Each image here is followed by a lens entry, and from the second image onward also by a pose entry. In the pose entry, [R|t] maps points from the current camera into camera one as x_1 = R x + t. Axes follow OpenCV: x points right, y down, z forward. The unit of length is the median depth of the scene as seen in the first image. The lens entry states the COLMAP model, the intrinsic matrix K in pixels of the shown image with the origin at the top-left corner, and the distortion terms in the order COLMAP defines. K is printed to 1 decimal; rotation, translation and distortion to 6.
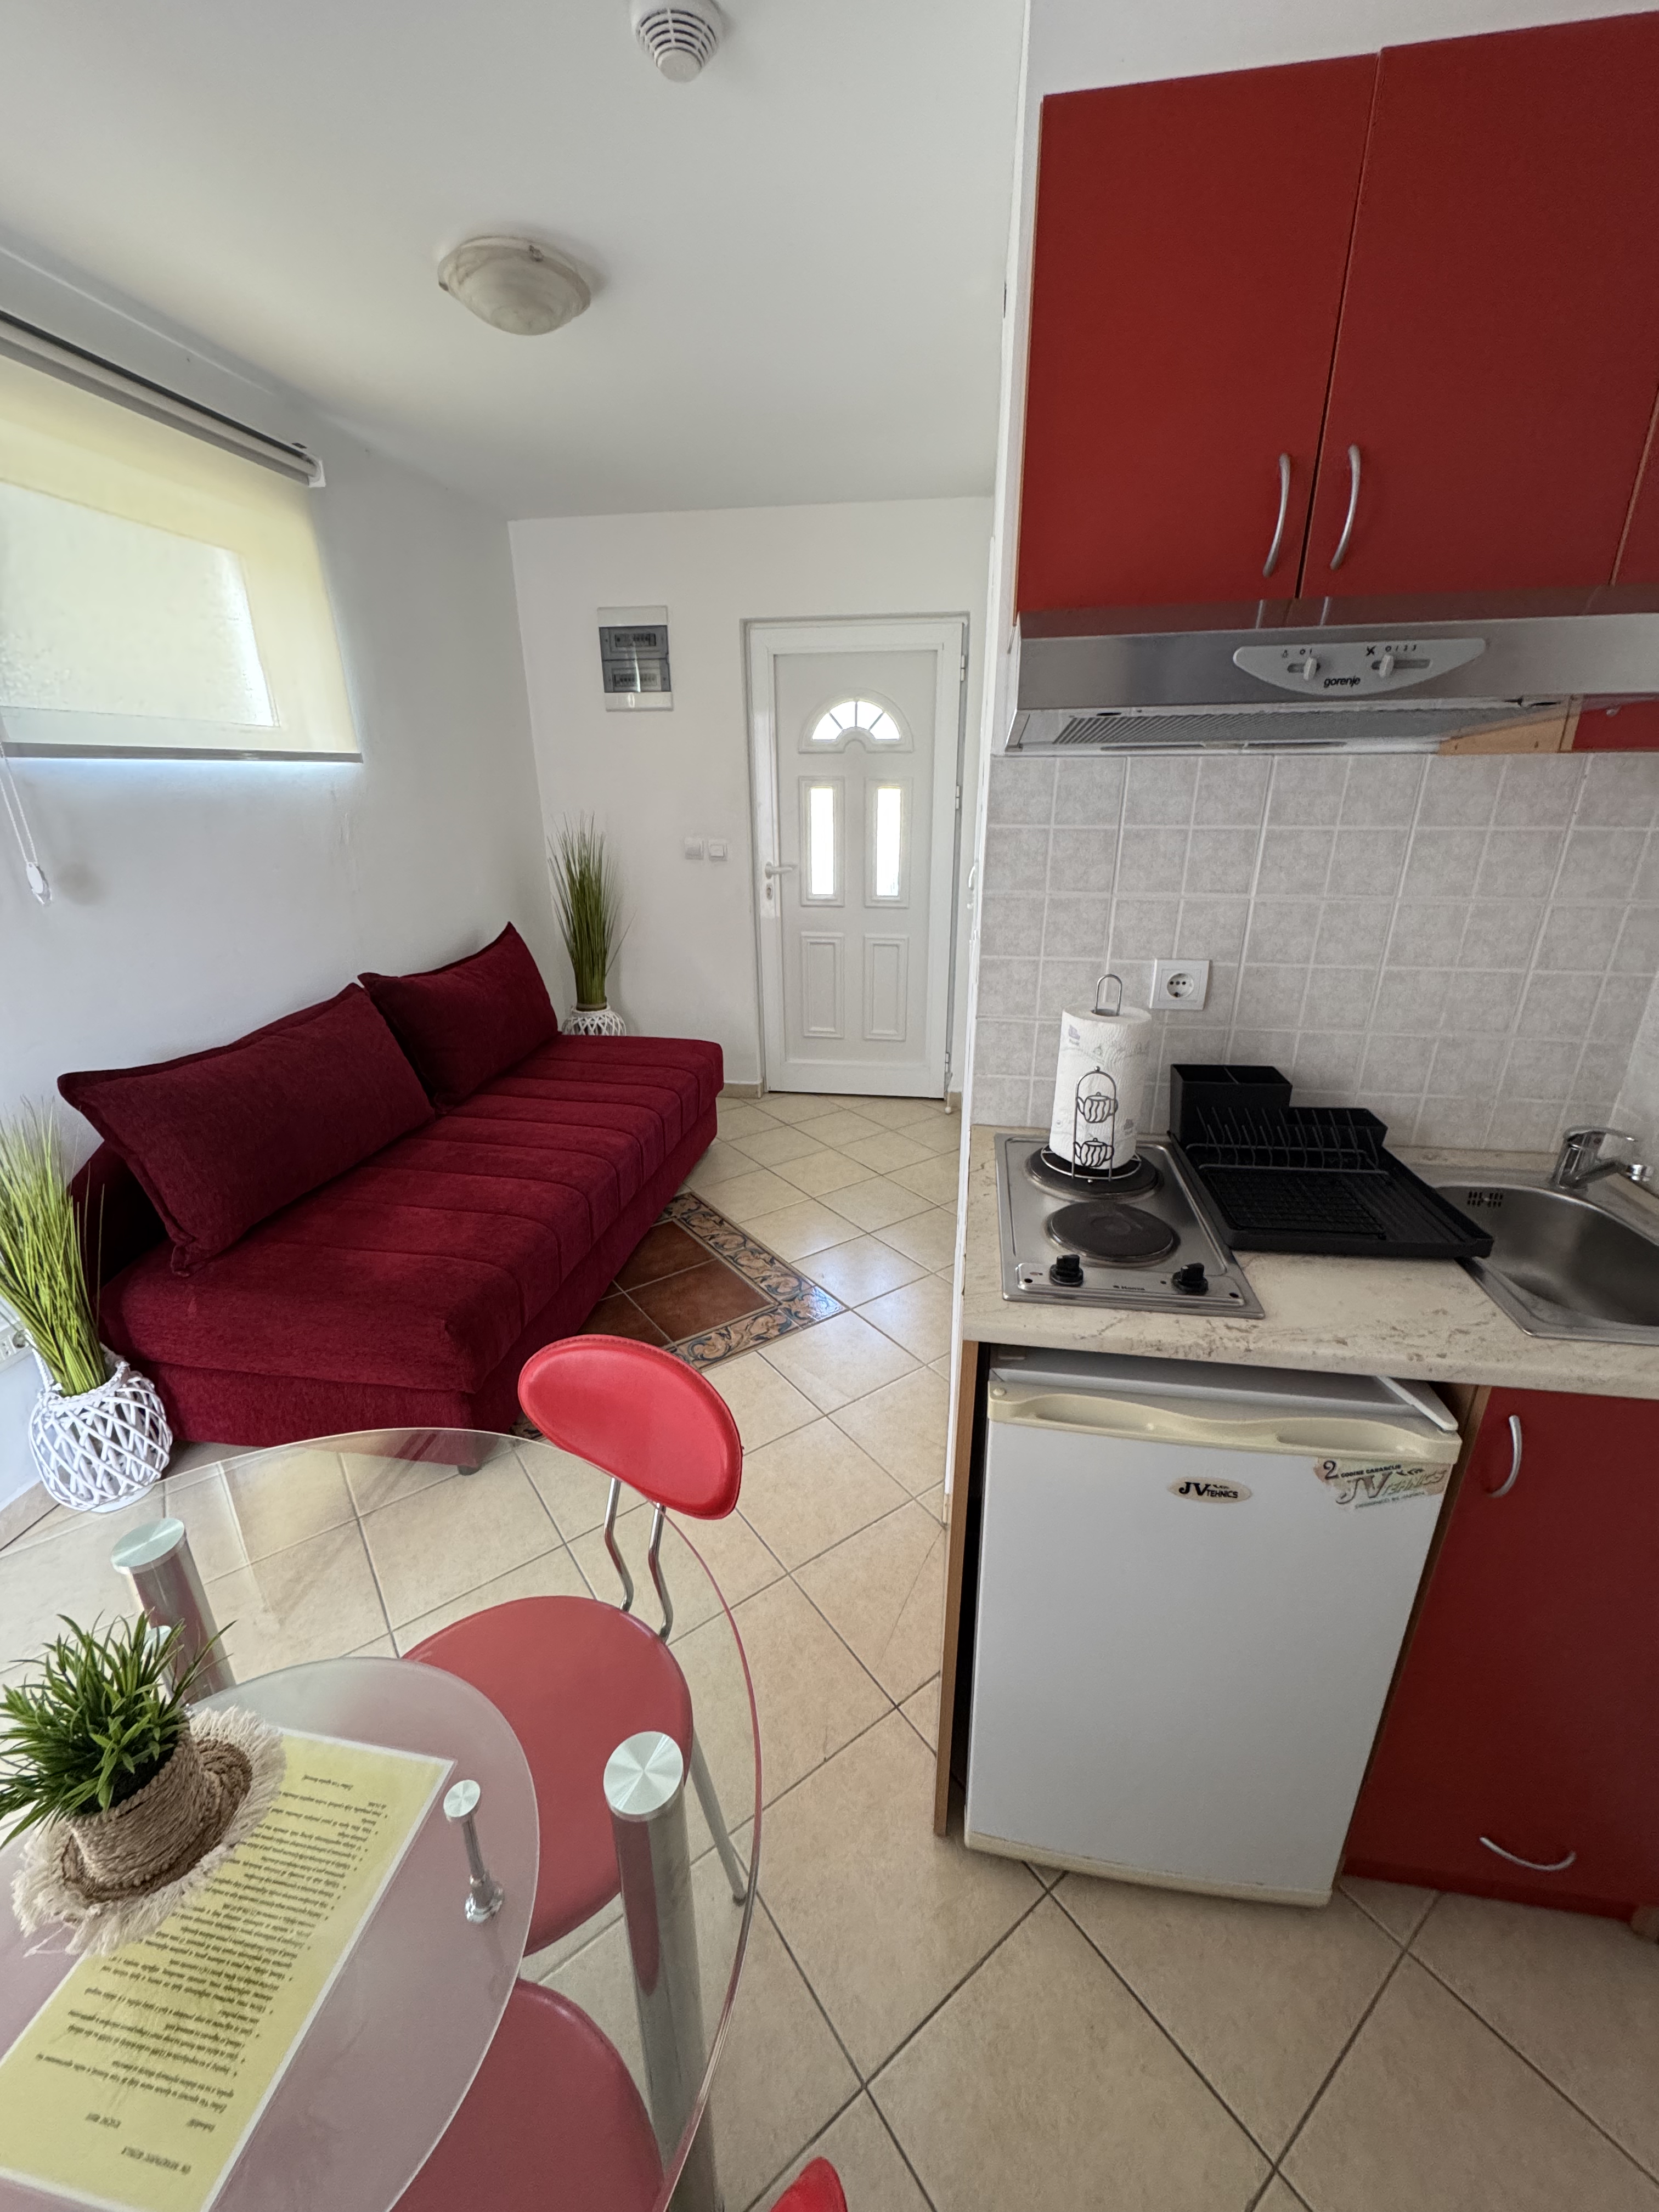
lens RADIAL K [[885.1, 0, 816.1], [0, 885.1, 1100.1], [0, 0, 1]] dist [0.001634, 0.000466]
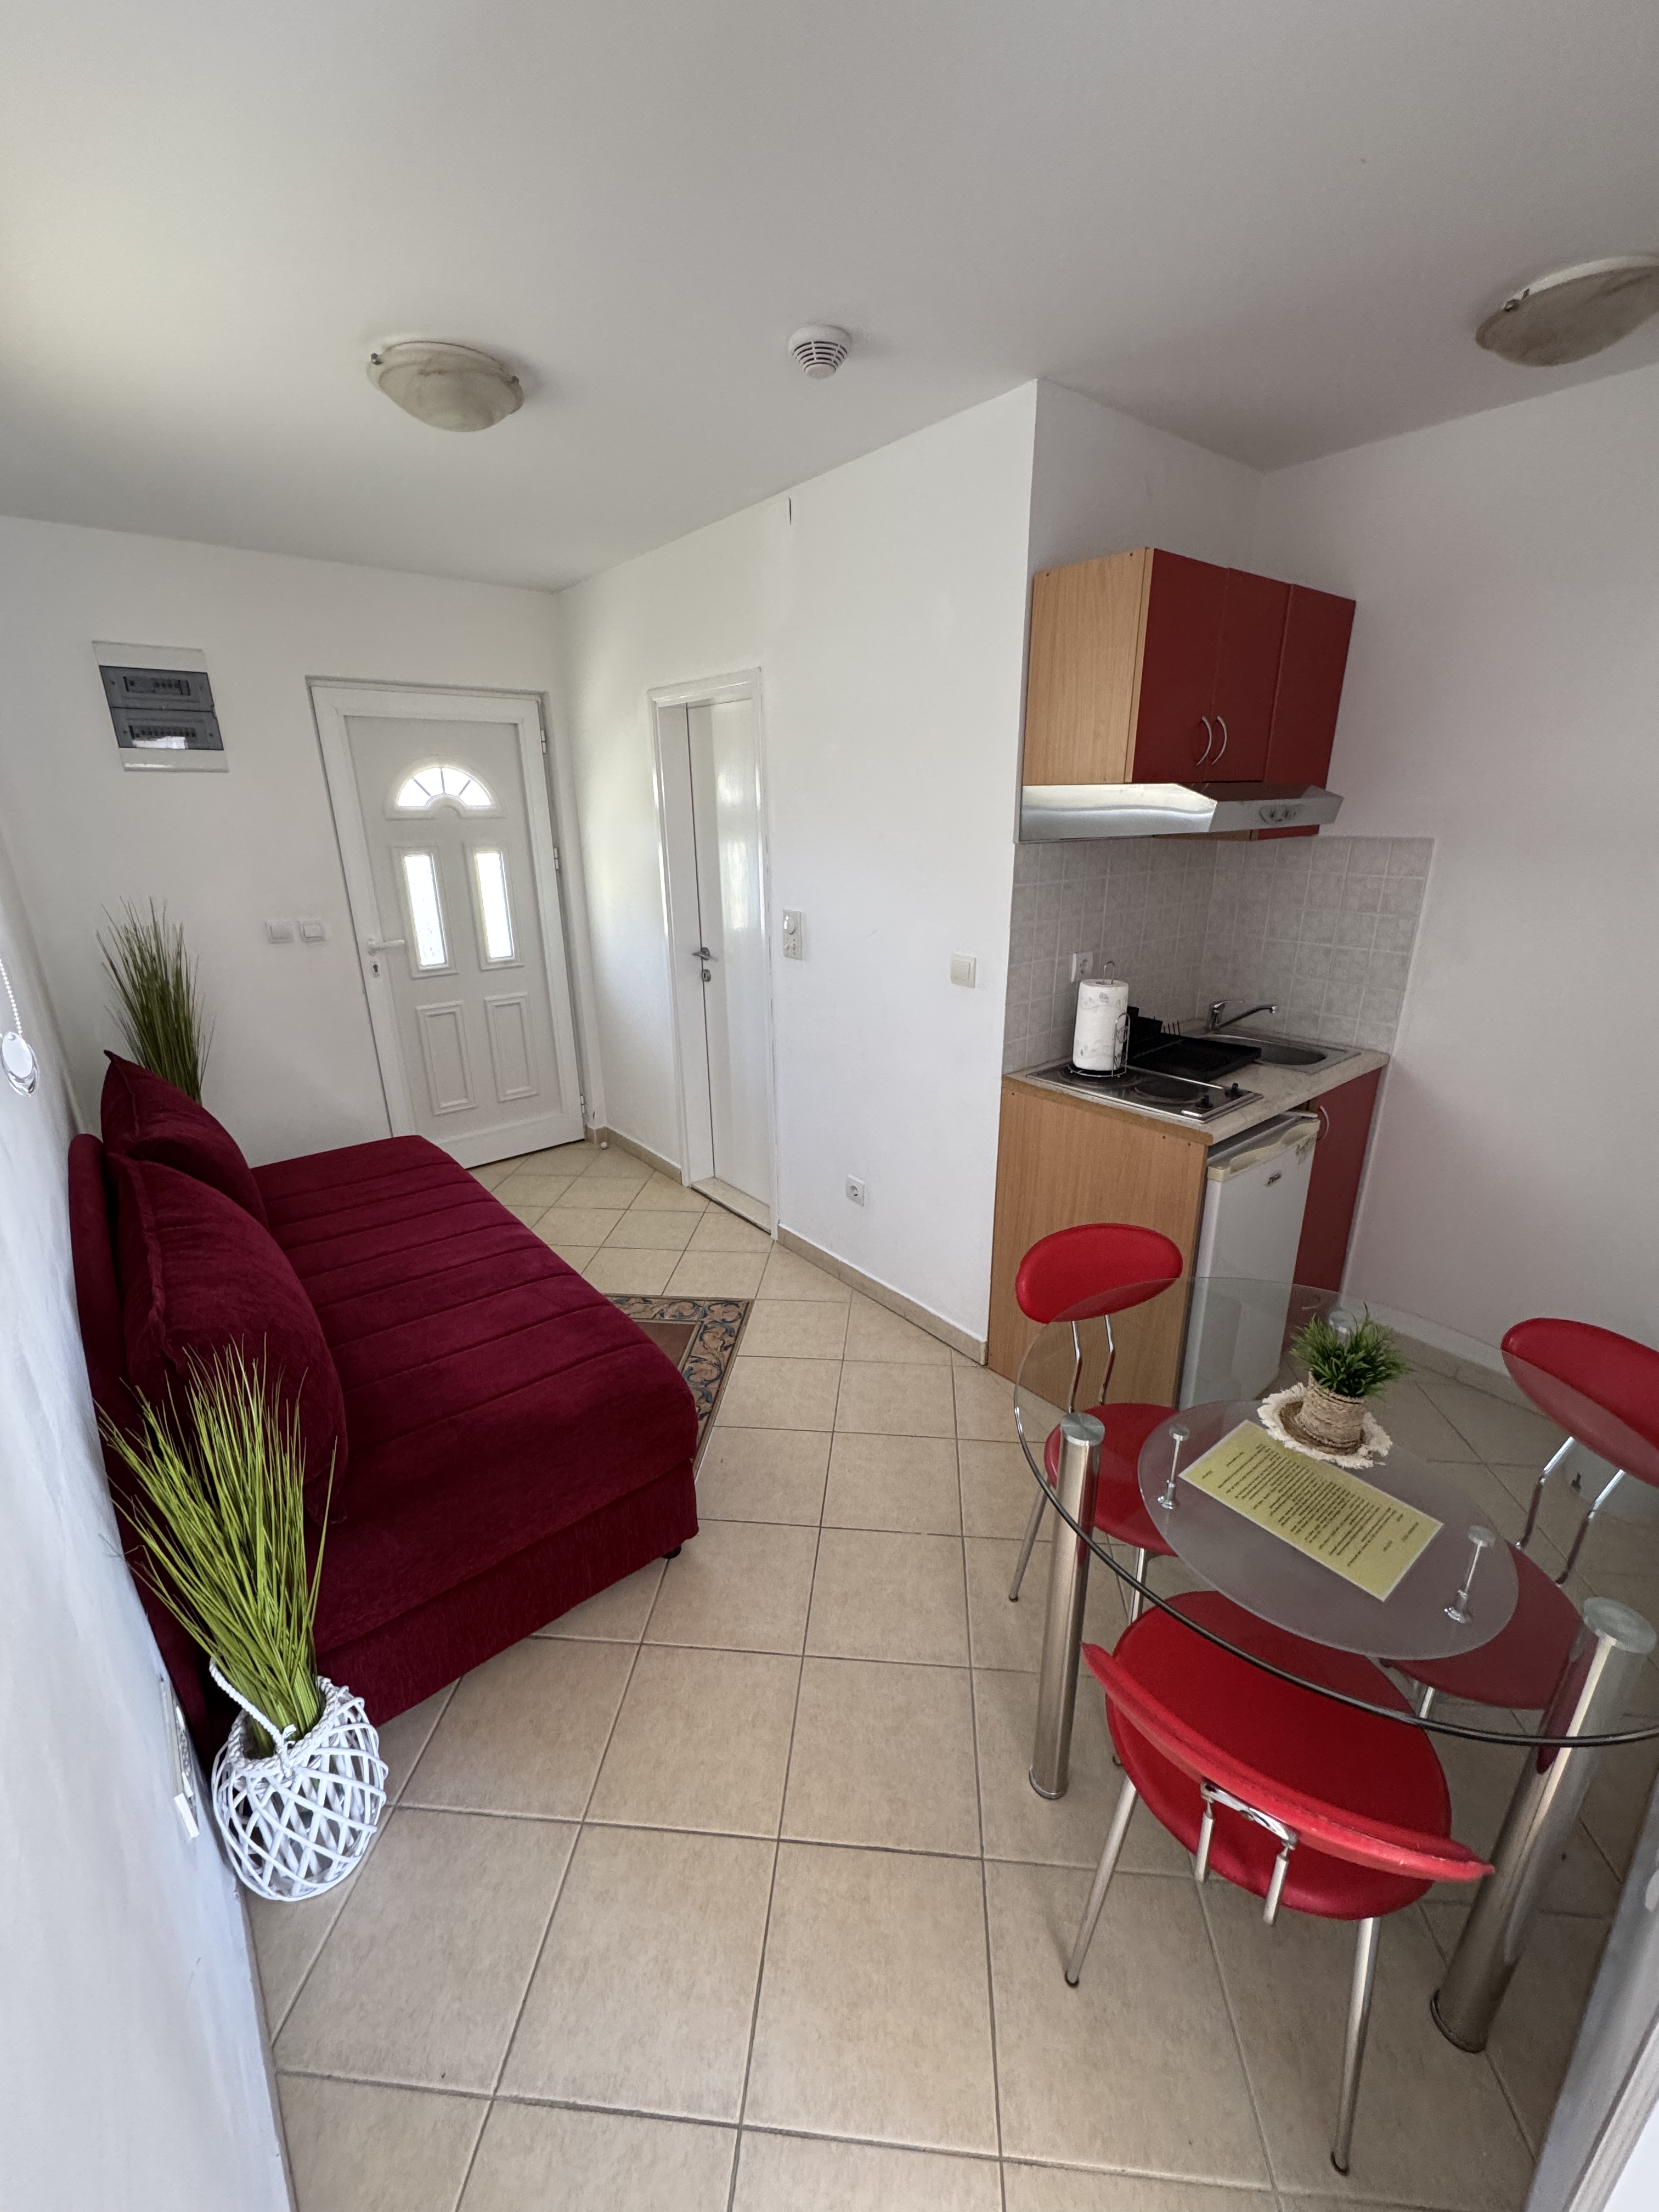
lens RADIAL K [[885.1, 0, 831.4], [0, 885.1, 1109.4], [0, 0, 1]] dist [0.001634, 0.000466]
pose [[0.662046, -0.245833, 0.707998, -0.466206], [0.267719, 0.959919, 0.082963, -0.051407], [-0.700016, 0.134619, 0.701324, 0.055831]]
